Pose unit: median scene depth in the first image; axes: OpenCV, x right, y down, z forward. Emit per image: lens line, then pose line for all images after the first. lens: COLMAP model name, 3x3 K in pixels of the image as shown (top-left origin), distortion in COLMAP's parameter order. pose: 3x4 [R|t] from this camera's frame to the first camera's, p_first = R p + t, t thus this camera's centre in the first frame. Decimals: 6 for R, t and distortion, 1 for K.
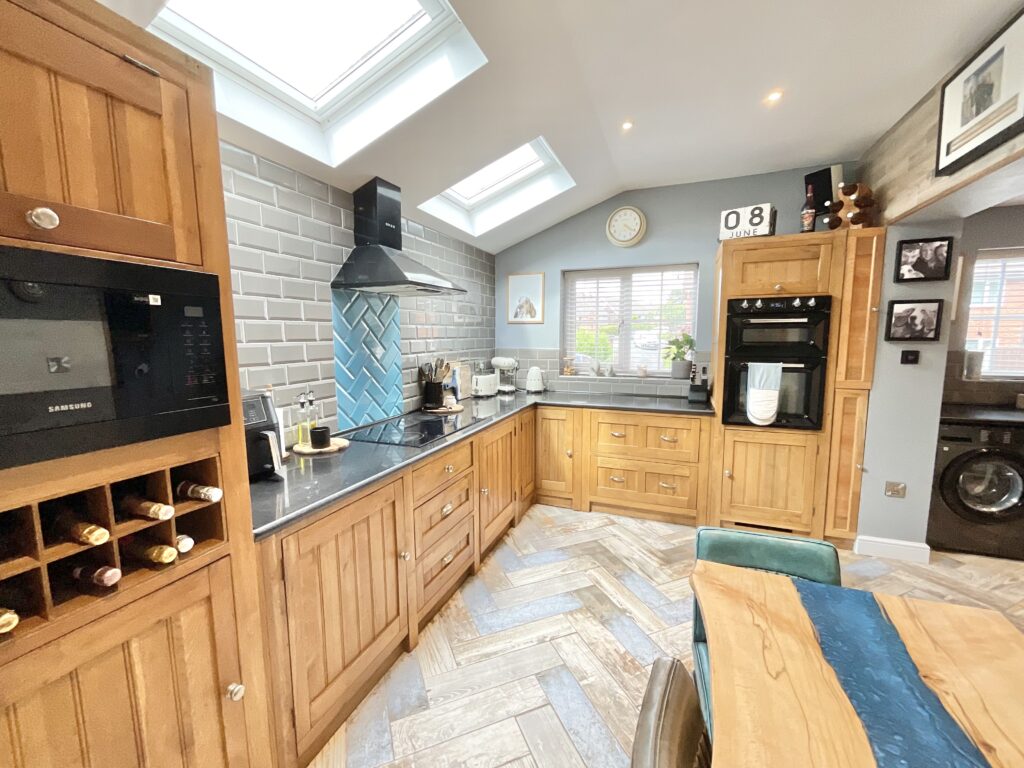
lens RADIAL K [[416.1, 0, 510.0], [0, 416.1, 387.5], [0, 0, 1]] dist [0.000689, 0.000204]
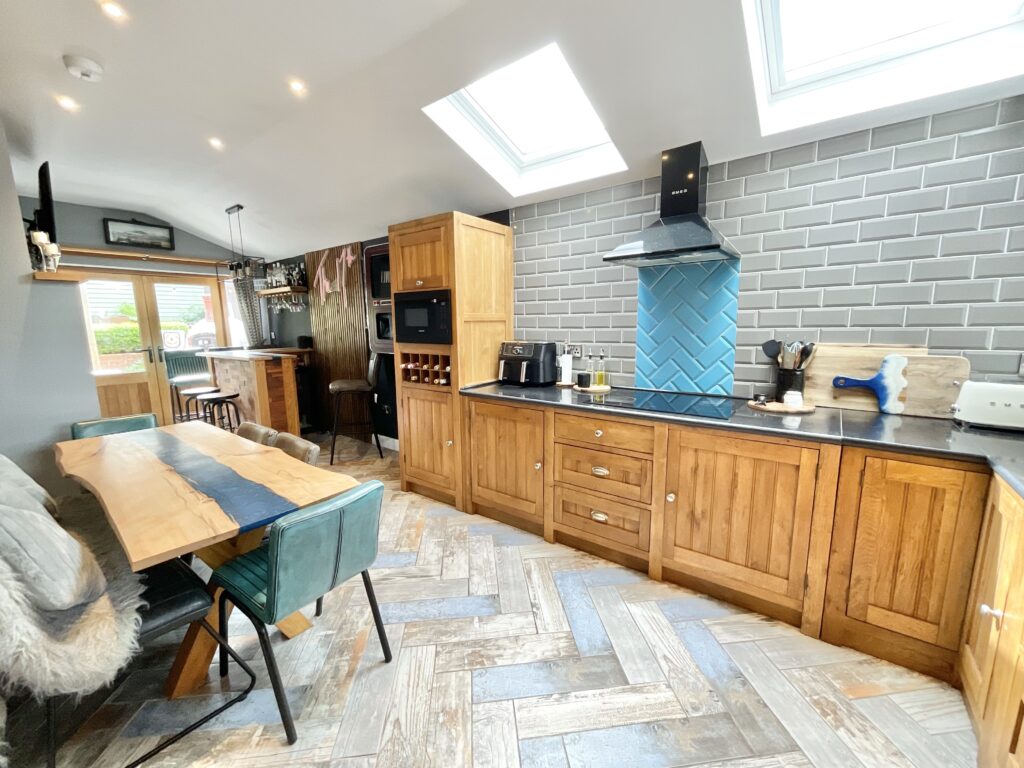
lens RADIAL K [[419.9, 0, 518.5], [0, 419.9, 386.3], [0, 0, 1]] dist [0.001567, 0.000182]
pose [[-0.259125, 0.163089, -0.951975, 0.876561], [-0.100376, 0.975756, 0.194485, -0.105774], [0.960614, 0.145952, -0.236473, 1.003470]]
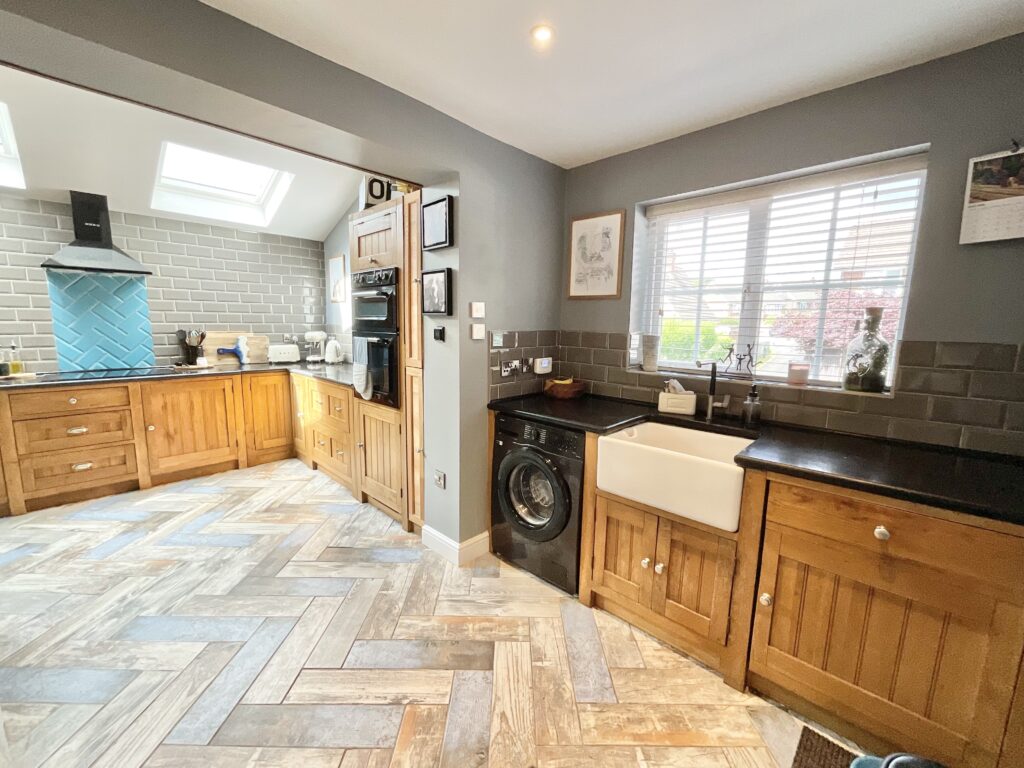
lens RADIAL K [[411.3, 0, 502.3], [0, 411.3, 384.8], [0, 0, 1]] dist [0.002144, 0.000379]
pose [[0.924253, 0.077071, -0.373919, 1.623208], [-0.068527, 0.996995, 0.036113, -0.004898], [0.375579, -0.007754, 0.926758, 0.255652]]
